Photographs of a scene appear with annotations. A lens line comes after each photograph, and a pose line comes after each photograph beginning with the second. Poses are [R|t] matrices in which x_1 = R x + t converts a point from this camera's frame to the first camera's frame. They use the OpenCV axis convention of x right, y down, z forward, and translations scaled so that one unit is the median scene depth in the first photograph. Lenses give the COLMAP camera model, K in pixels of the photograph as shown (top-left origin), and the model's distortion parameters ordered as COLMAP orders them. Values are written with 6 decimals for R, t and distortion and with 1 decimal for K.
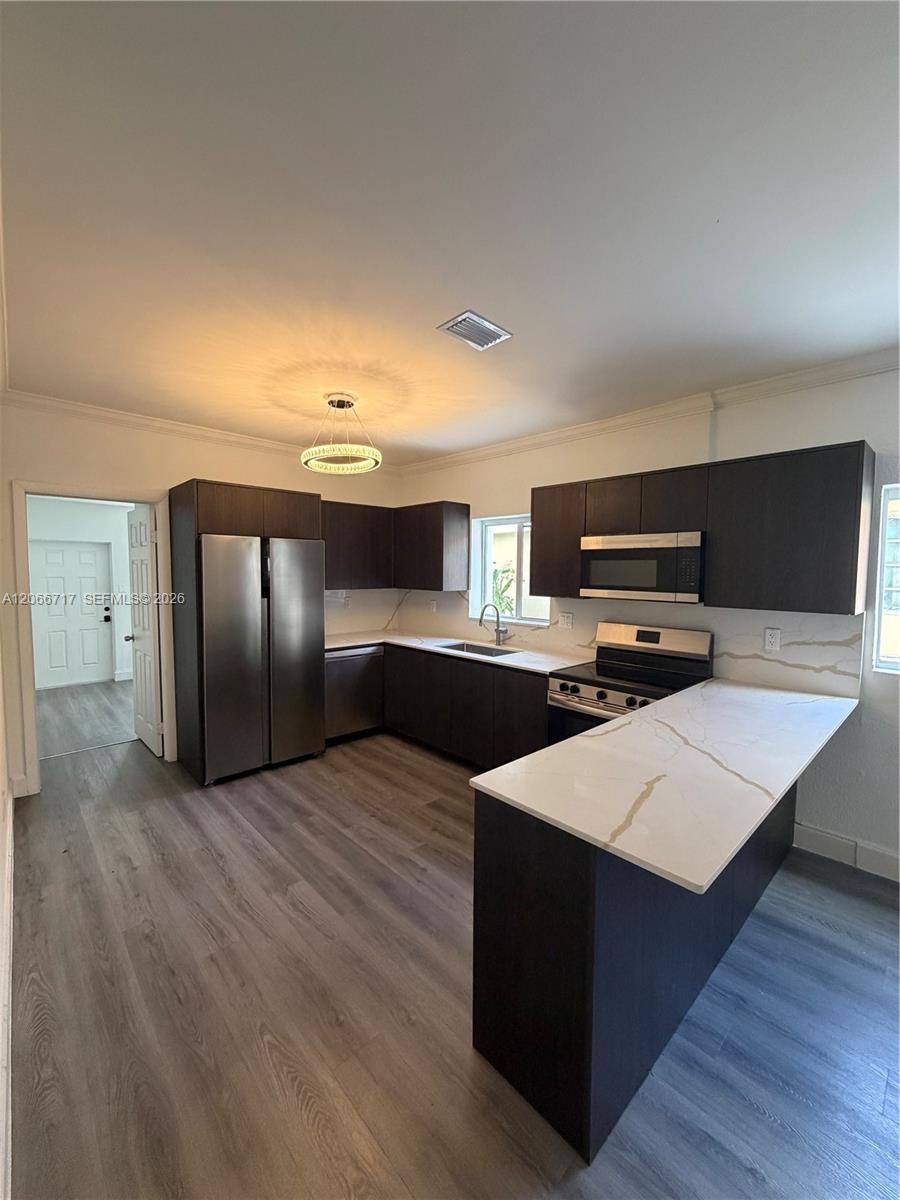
lens RADIAL K [[477.1, 0, 450.0], [0, 477.1, 600.0], [0, 0, 1]] dist [0.001042, -0.000126]
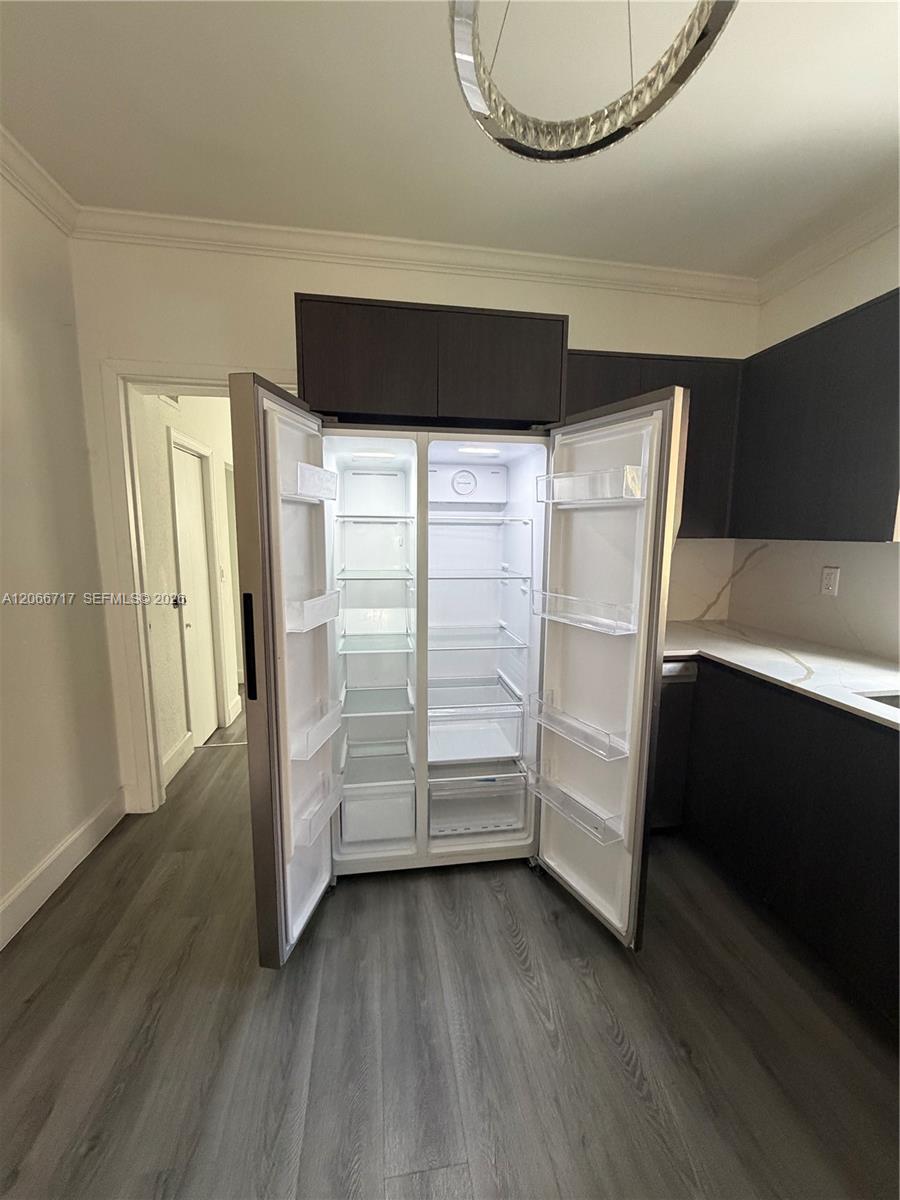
lens RADIAL K [[477.1, 0, 450.0], [0, 477.1, 600.0], [0, 0, 1]] dist [0.001042, -0.000126]
pose [[0.825631, 0.072260, -0.559563, -0.085829], [-0.033850, 0.996322, 0.078717, 0.010139], [0.563194, -0.046050, 0.825041, 0.505637]]
